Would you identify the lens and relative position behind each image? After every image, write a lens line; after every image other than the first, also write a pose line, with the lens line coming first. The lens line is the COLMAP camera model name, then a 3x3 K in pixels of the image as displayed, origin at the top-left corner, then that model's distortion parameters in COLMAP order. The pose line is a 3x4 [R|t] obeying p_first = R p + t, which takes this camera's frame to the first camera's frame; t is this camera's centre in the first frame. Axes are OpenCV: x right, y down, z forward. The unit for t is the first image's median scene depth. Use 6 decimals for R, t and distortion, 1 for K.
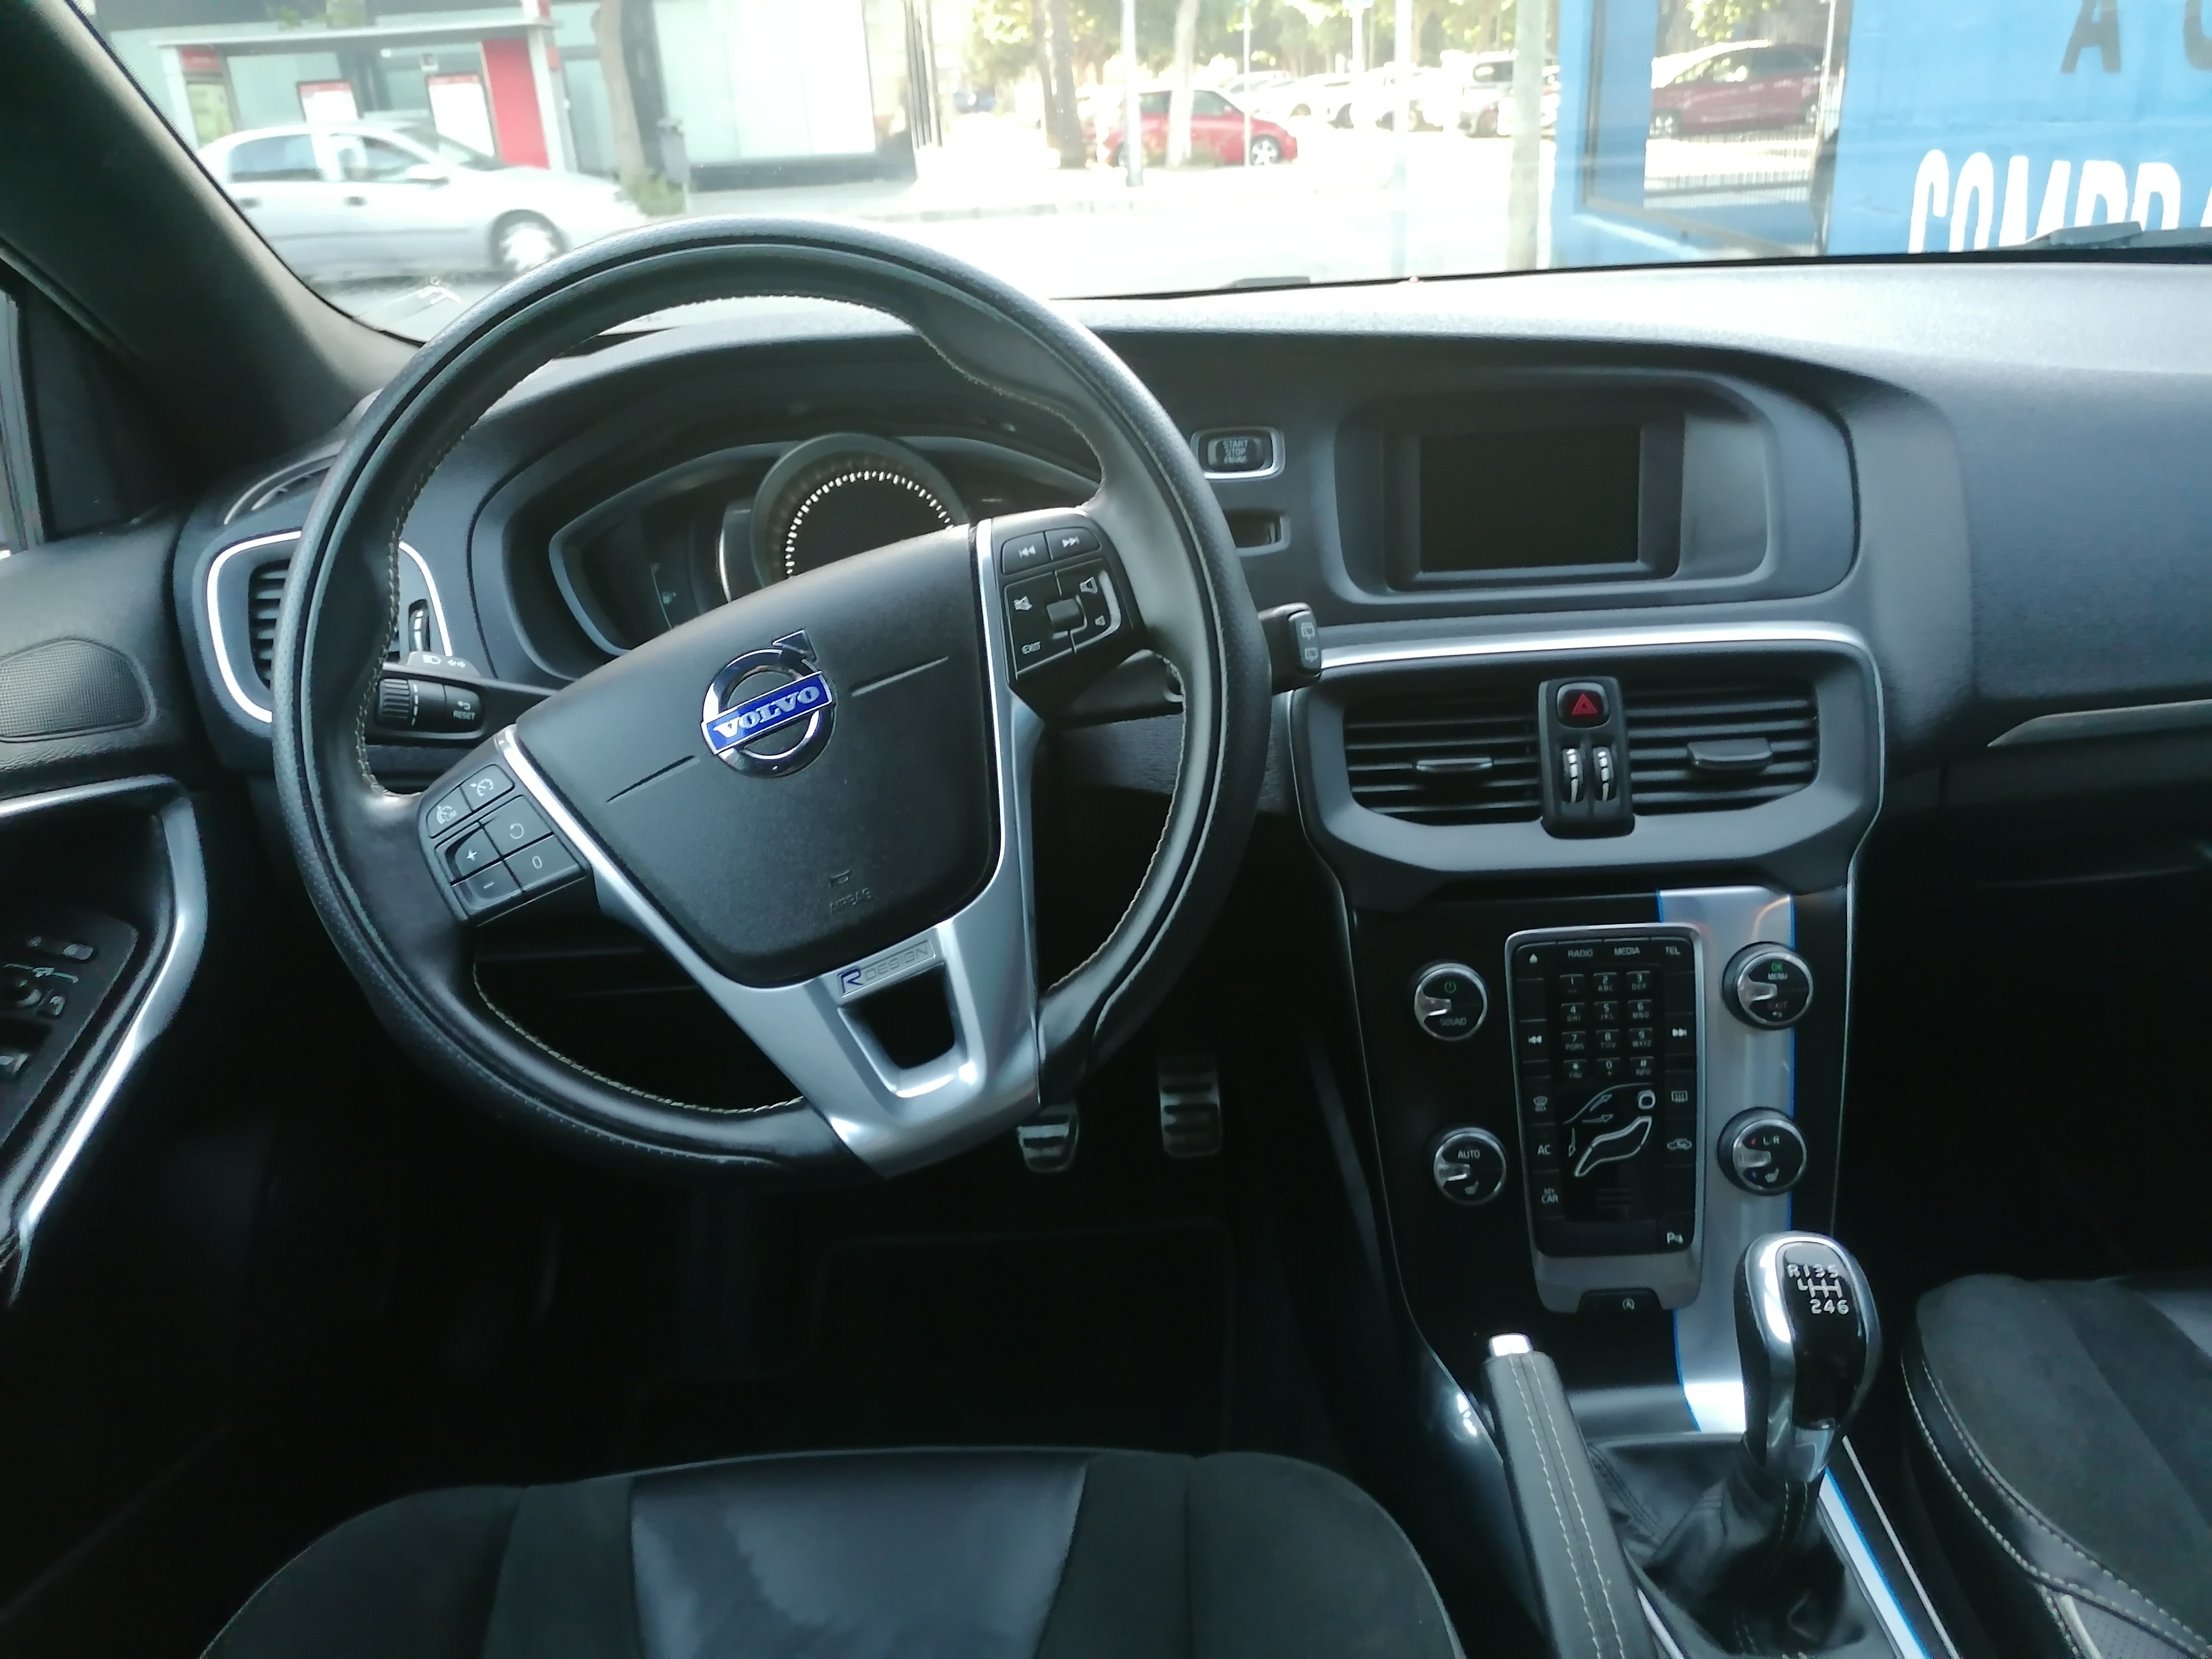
lens RADIAL K [[1670.4, 0, 1095.6], [0, 1670.4, 828.5], [0, 0, 1]] dist [0.088417, -0.117323]
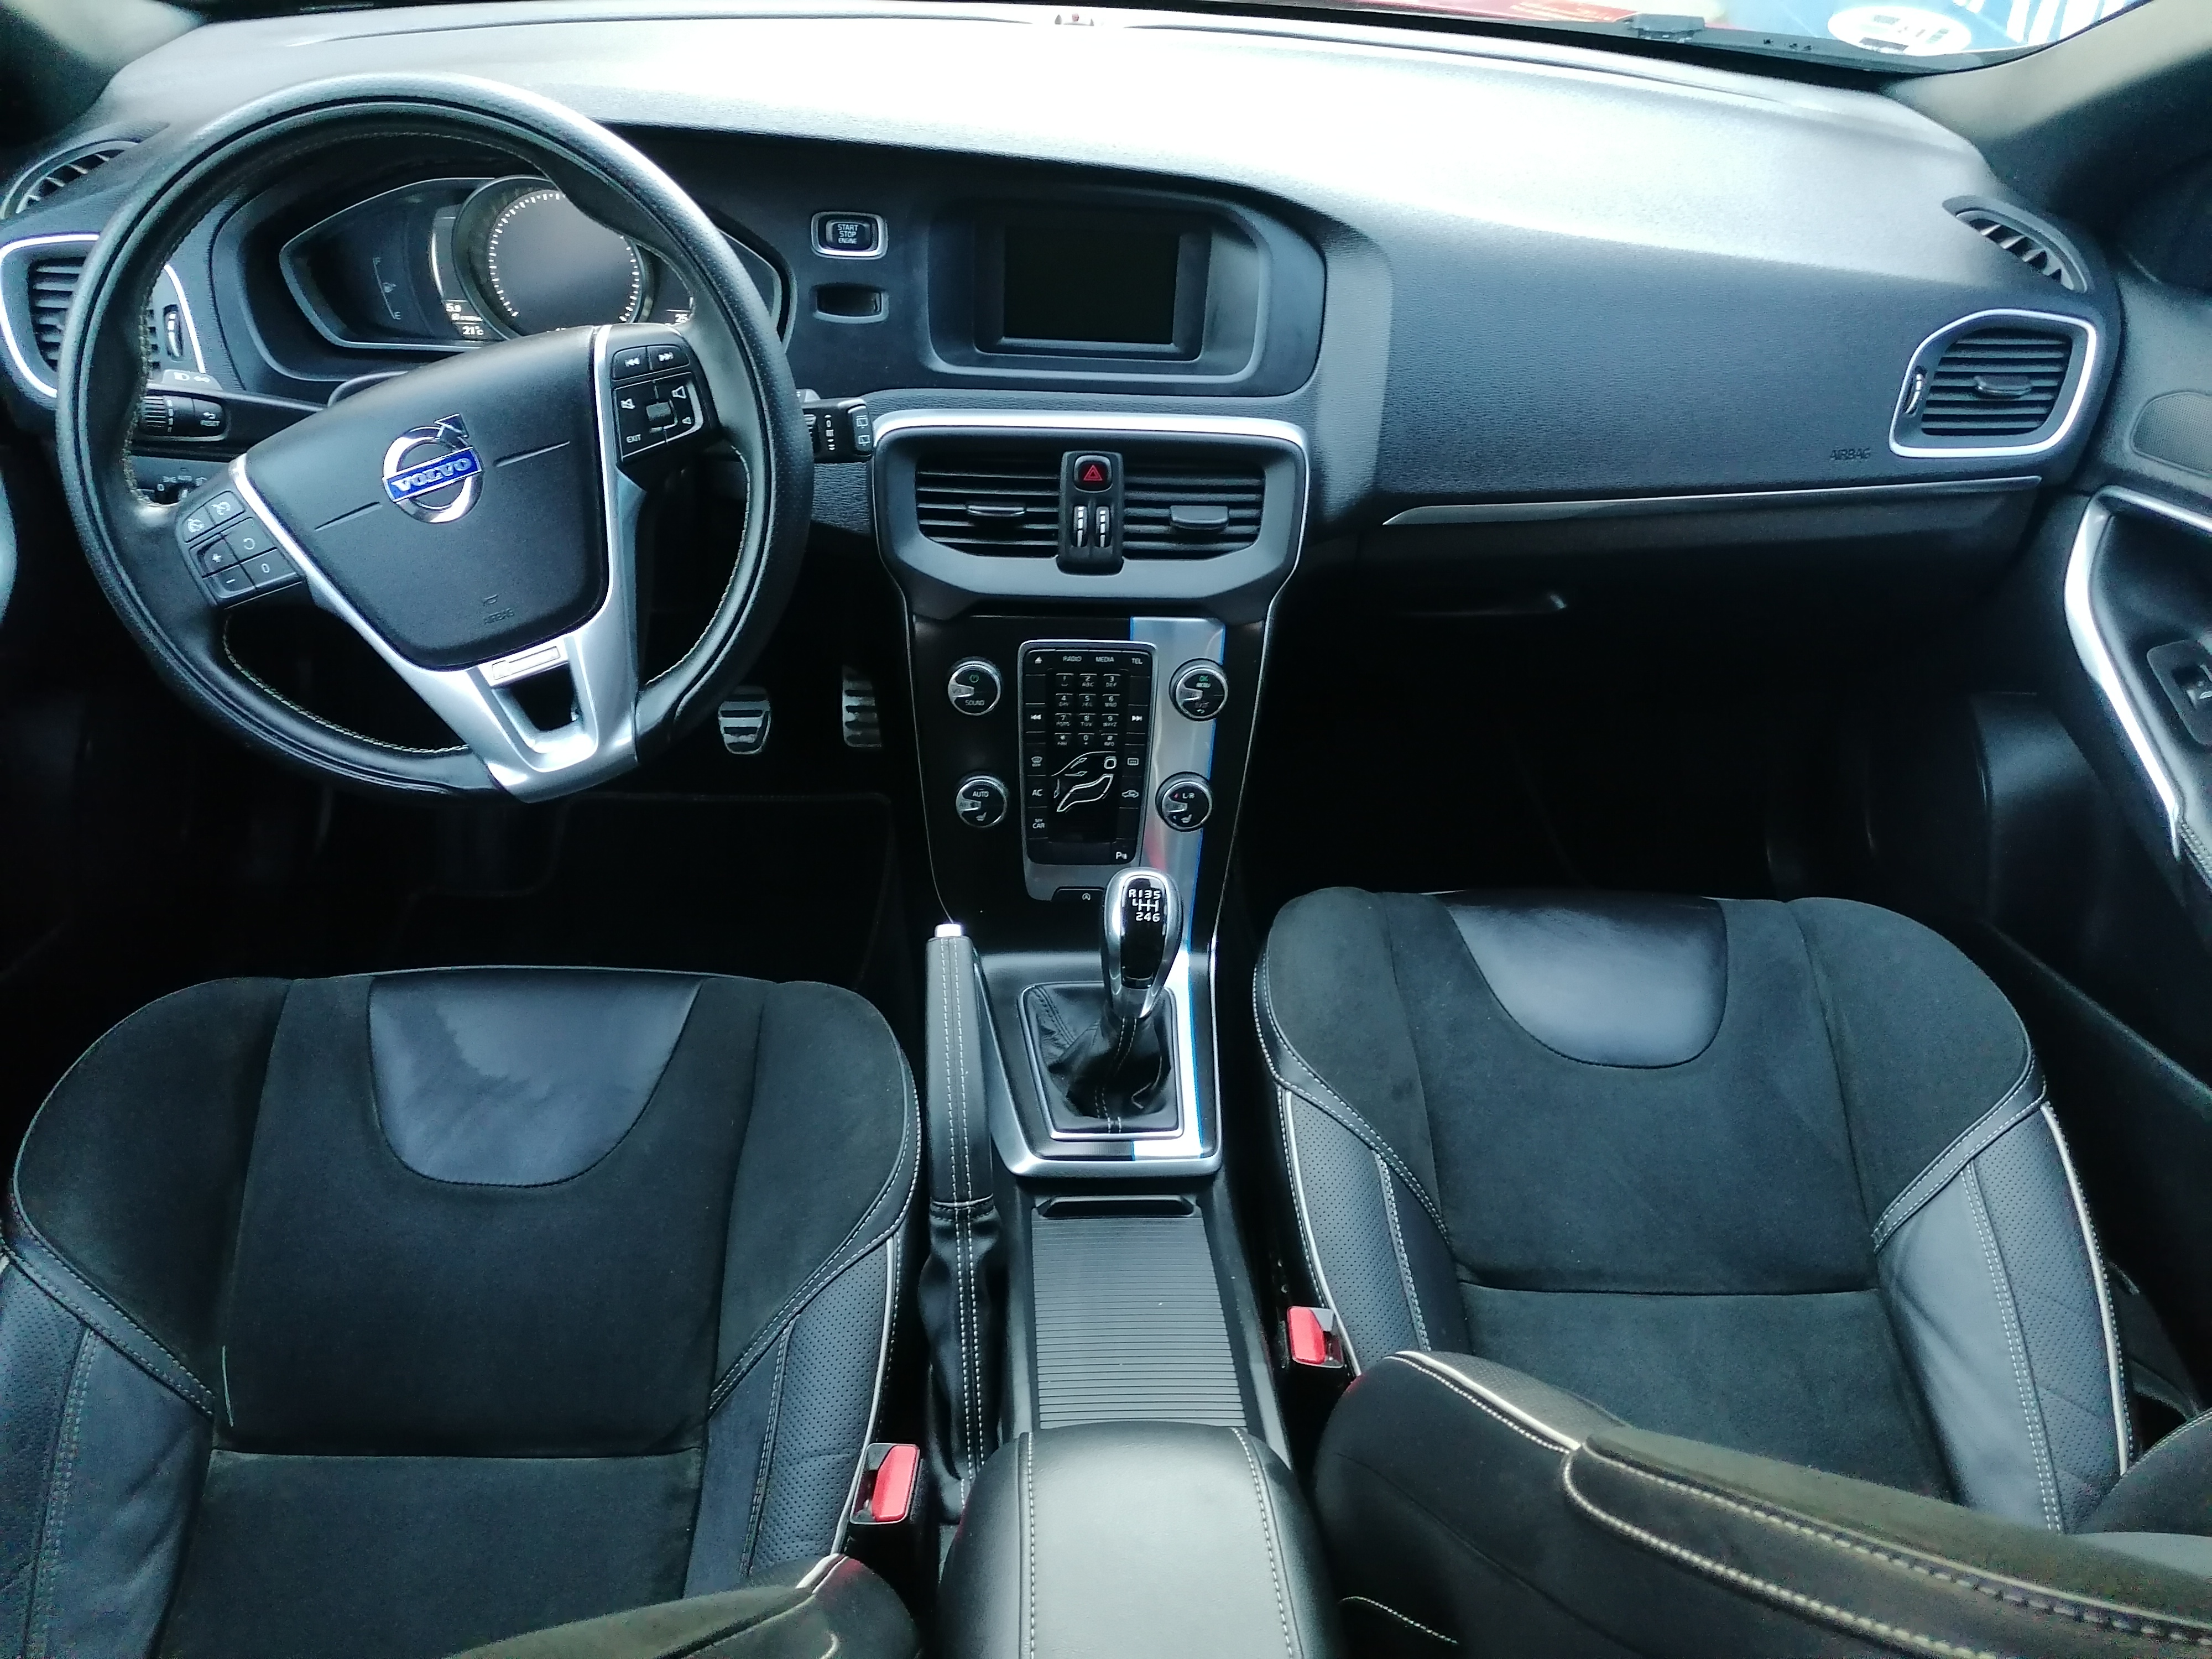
lens RADIAL K [[1670.4, 0, 1095.6], [0, 1670.4, 828.5], [0, 0, 1]] dist [0.088417, -0.117323]
pose [[0.993944, 0.055830, 0.094647, 0.186779], [-0.080594, 0.955871, 0.282516, -0.185583], [-0.074697, -0.288433, 0.954582, -0.364667]]
